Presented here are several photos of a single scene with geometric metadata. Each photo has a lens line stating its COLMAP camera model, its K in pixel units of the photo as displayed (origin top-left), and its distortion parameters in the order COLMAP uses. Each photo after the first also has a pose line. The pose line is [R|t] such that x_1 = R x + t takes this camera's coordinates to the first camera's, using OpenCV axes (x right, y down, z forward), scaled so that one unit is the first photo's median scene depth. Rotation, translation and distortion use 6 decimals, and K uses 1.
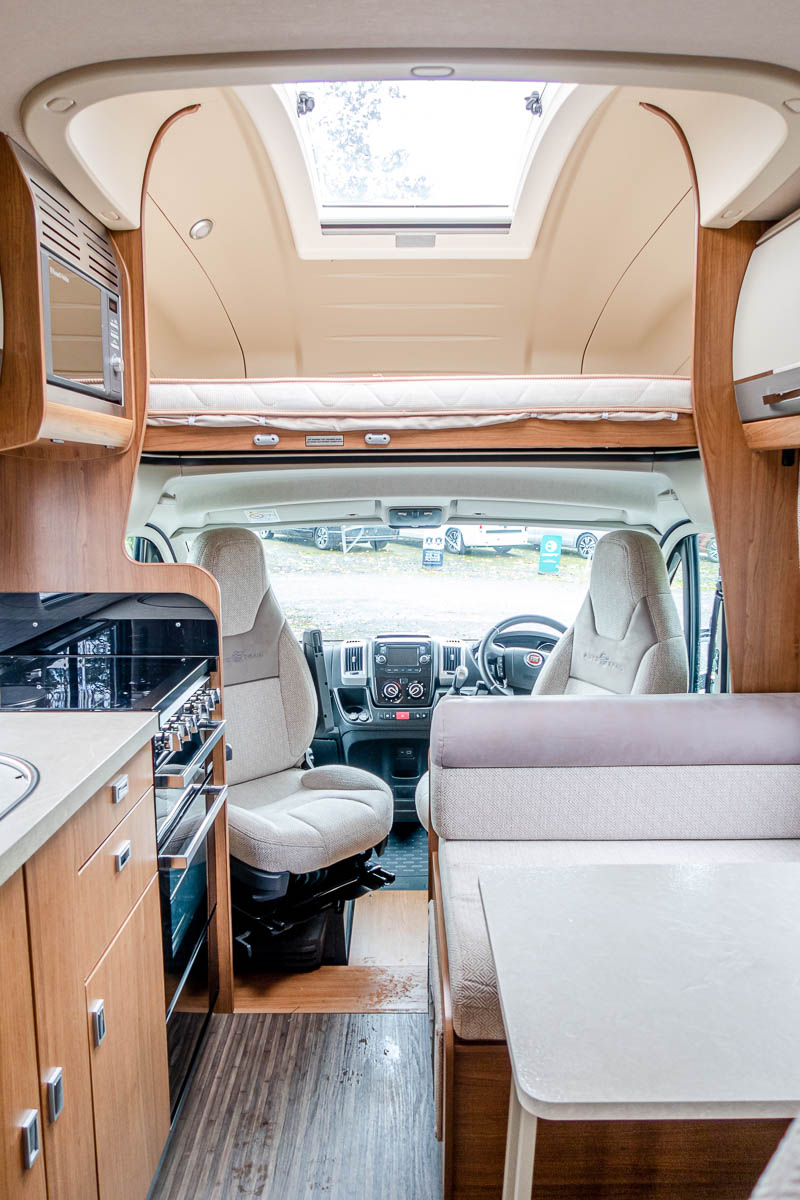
lens RADIAL K [[875.2, 0, 401.5], [0, 875.2, 551.9], [0, 0, 1]] dist [-0.038308, 0.009558]
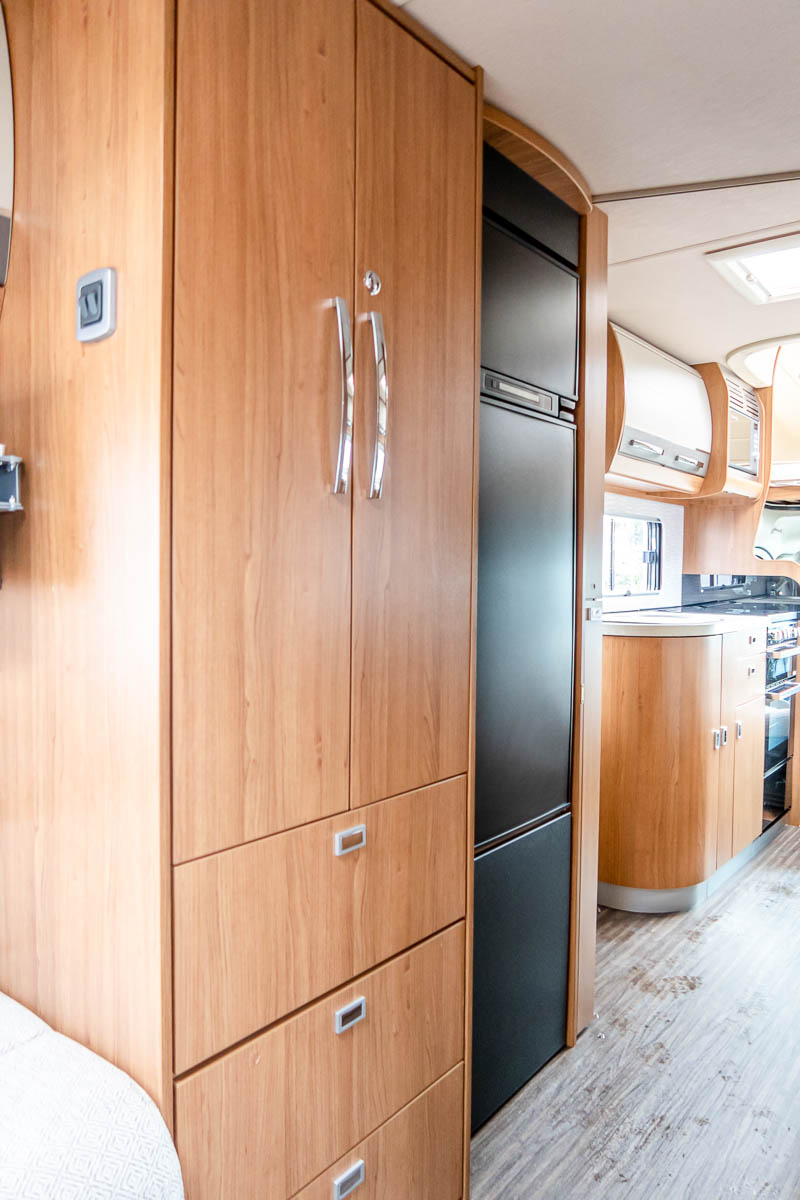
lens RADIAL K [[875.2, 0, 360.9], [0, 875.2, 561.6], [0, 0, 1]] dist [-0.038308, 0.009558]
pose [[0.776192, 0.019045, -0.630209, 0.210559], [-0.072976, 0.995540, -0.059796, 0.196159], [0.626260, 0.092403, 0.774119, -1.007435]]
